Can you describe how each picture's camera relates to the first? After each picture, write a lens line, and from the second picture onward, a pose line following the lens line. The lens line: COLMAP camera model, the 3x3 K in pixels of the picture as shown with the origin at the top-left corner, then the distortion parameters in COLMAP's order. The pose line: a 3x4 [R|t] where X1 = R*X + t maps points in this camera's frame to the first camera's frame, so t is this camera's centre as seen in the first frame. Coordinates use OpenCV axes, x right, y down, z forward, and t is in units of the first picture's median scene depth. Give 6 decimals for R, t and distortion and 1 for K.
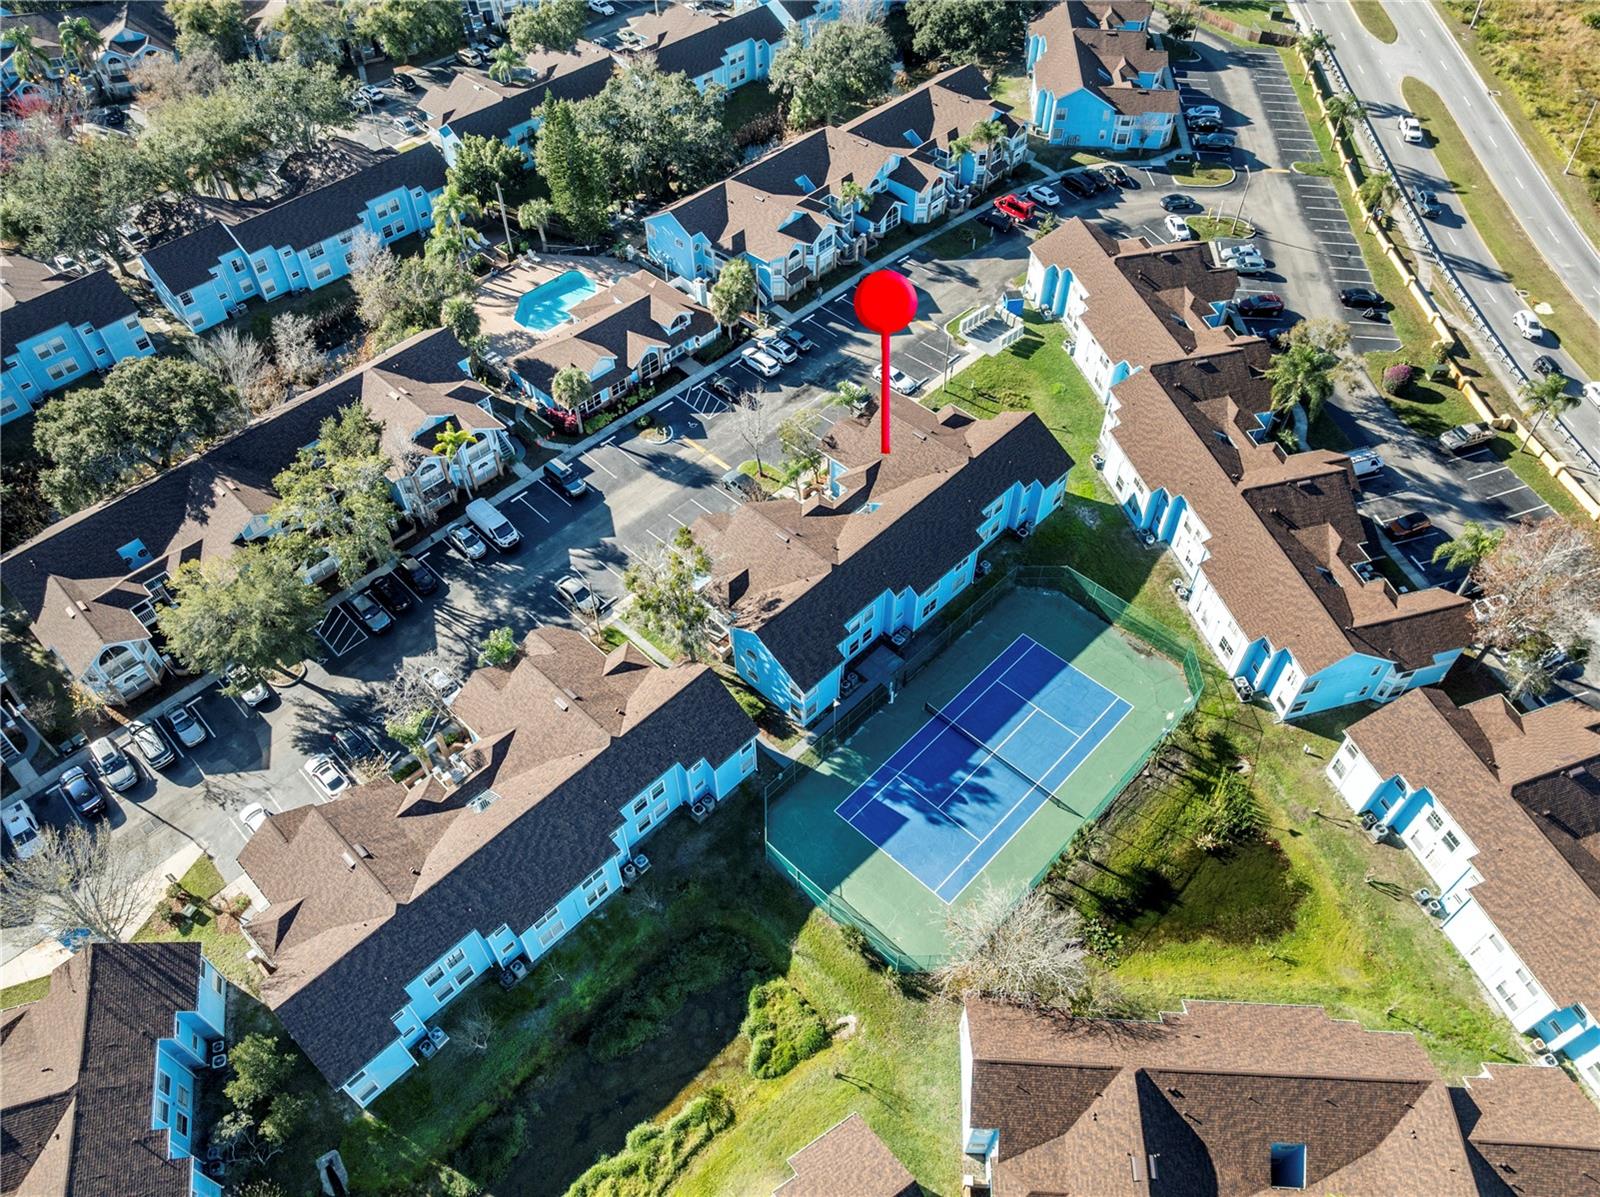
lens RADIAL K [[1101.9, 0, 800.0], [0, 1101.9, 598.5], [0, 0, 1]] dist [-0.040118, -0.005116]
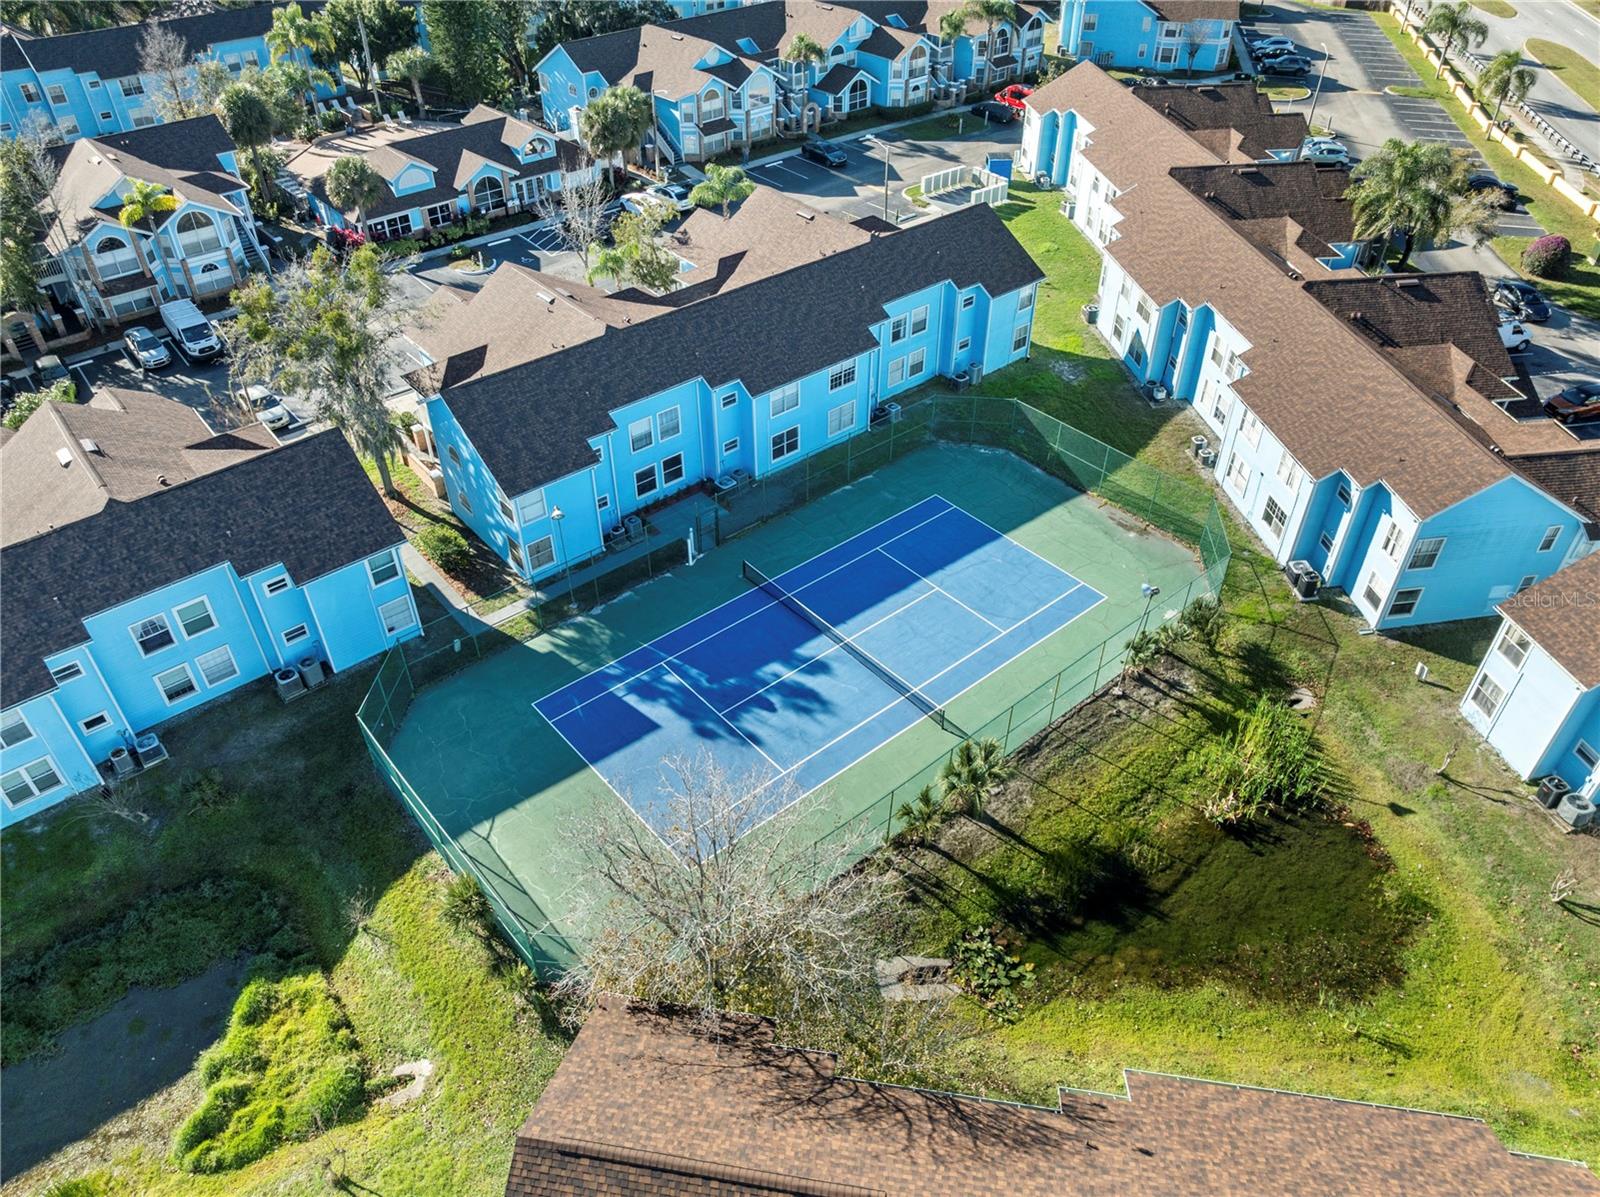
lens RADIAL K [[1115.5, 0, 800.0], [0, 1115.5, 598.5], [0, 0, 1]] dist [-0.061905, 0.036520]
pose [[0.995069, 0.066602, -0.073497, 0.192832], [-0.077573, 0.984347, -0.158254, 0.208929], [0.061807, 0.163175, 0.984659, 0.433406]]
